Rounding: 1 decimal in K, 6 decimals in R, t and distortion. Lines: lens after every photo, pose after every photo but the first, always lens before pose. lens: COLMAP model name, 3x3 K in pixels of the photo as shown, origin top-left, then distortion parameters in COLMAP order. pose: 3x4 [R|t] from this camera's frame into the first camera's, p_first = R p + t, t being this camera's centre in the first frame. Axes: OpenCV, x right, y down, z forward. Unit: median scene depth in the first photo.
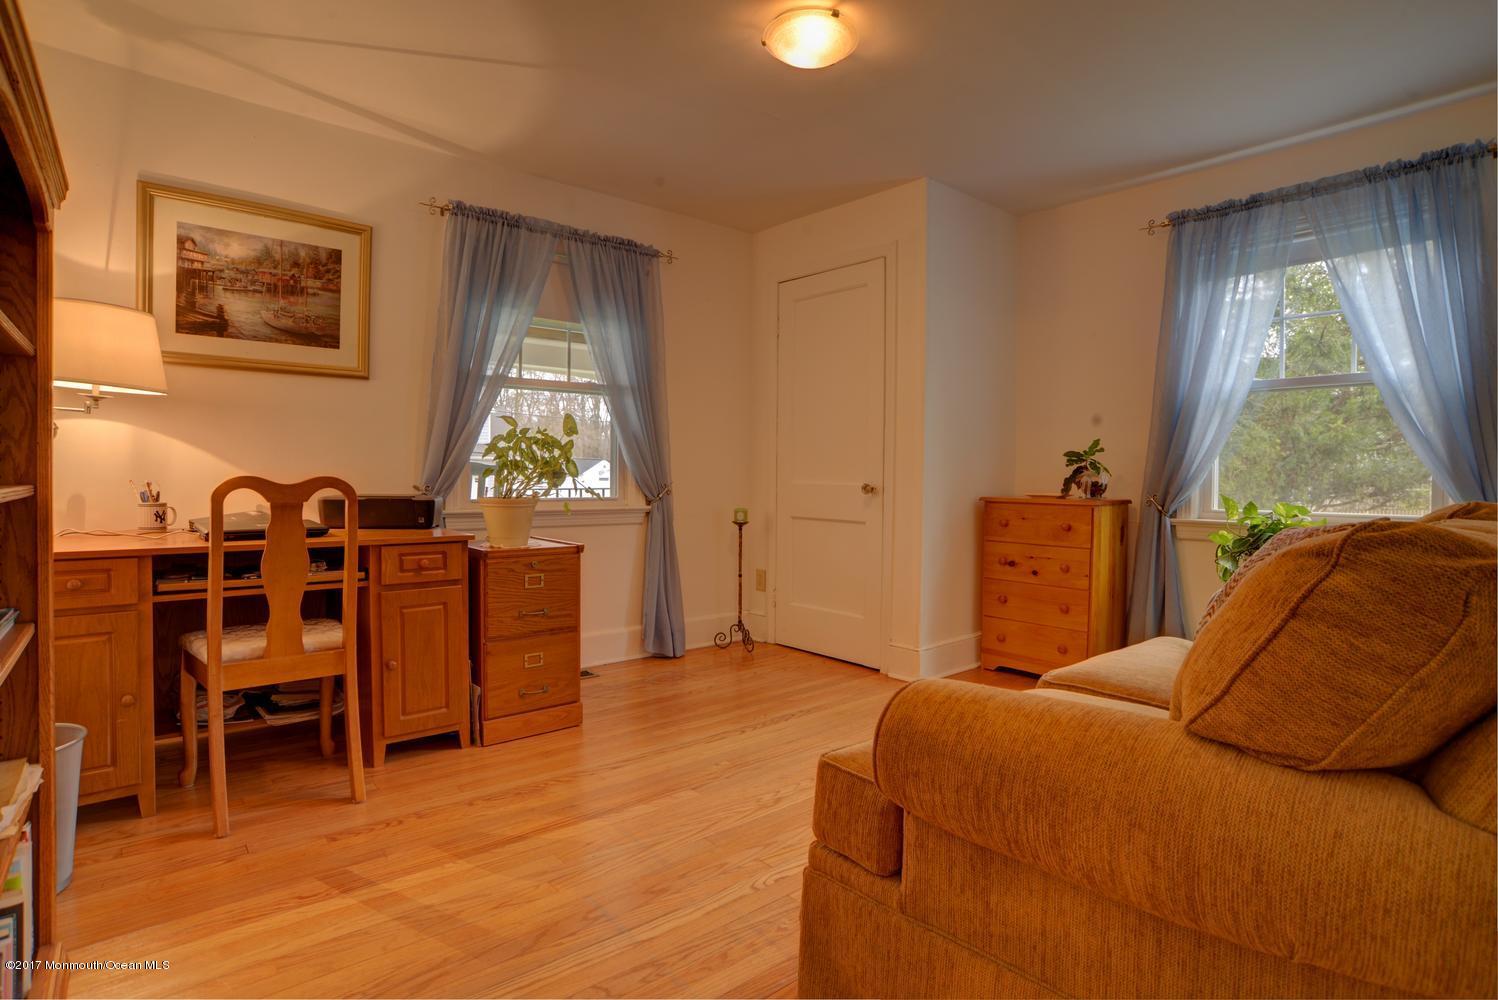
lens RADIAL K [[764.8, 0, 748.4], [0, 764.8, 489.4], [0, 0, 1]] dist [-0.098817, 0.045566]
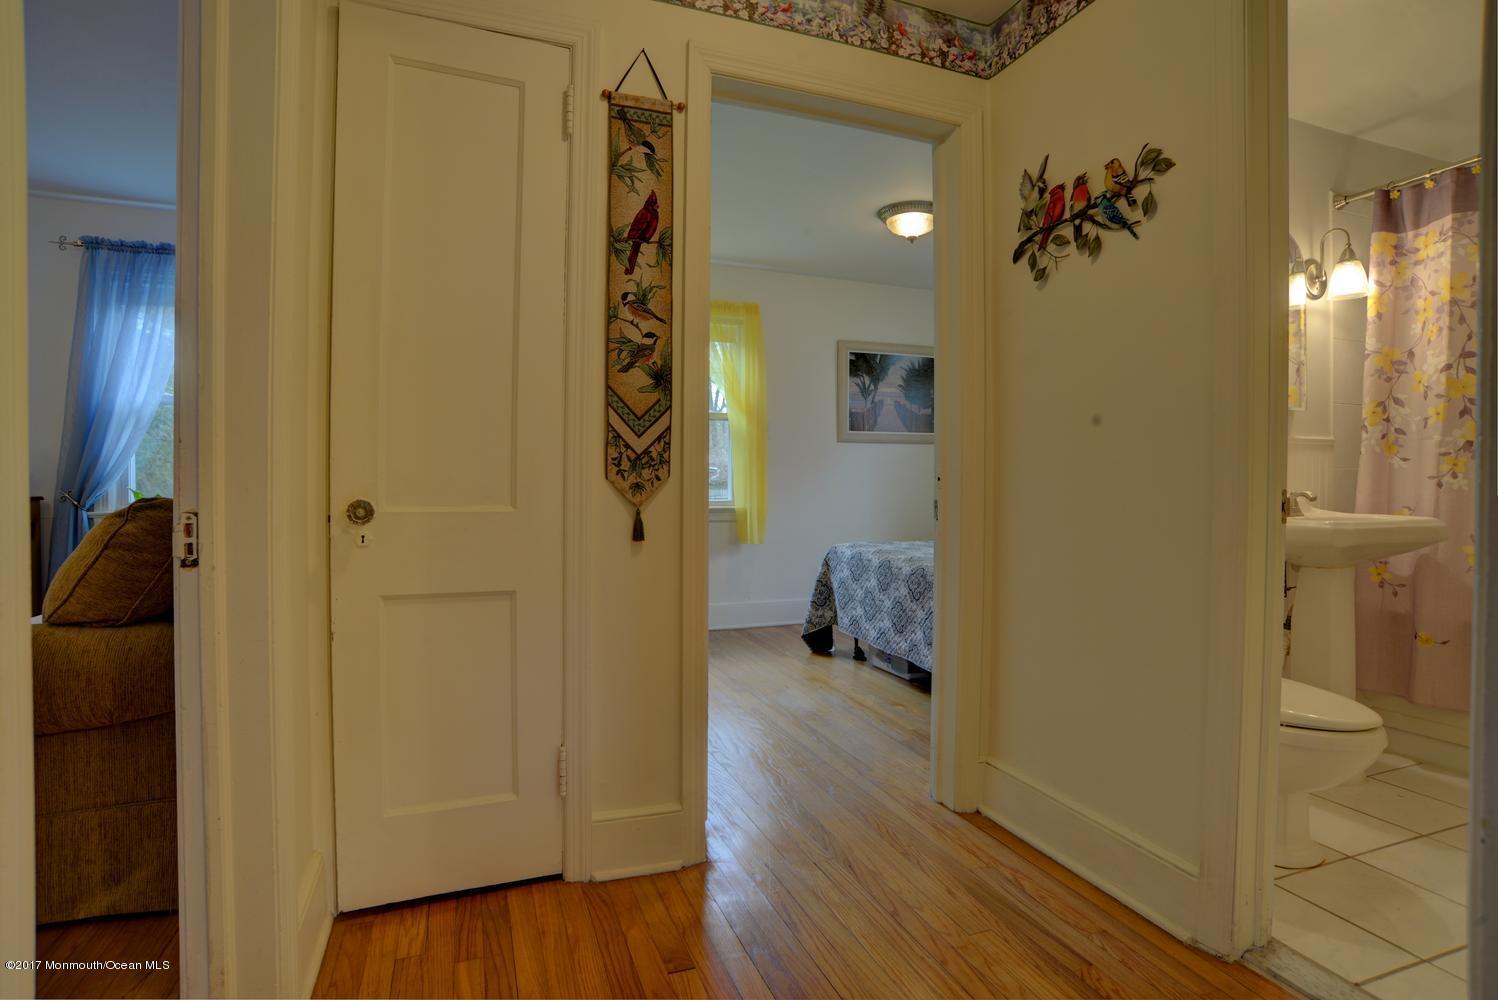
lens RADIAL K [[764.8, 0, 748.4], [0, 764.8, 489.4], [0, 0, 1]] dist [-0.098817, 0.045566]
pose [[0.340723, -0.021911, 0.939908, -0.123789], [0.016397, 0.999715, 0.017361, 0.003012], [-0.940021, 0.009497, 0.340985, -0.321599]]
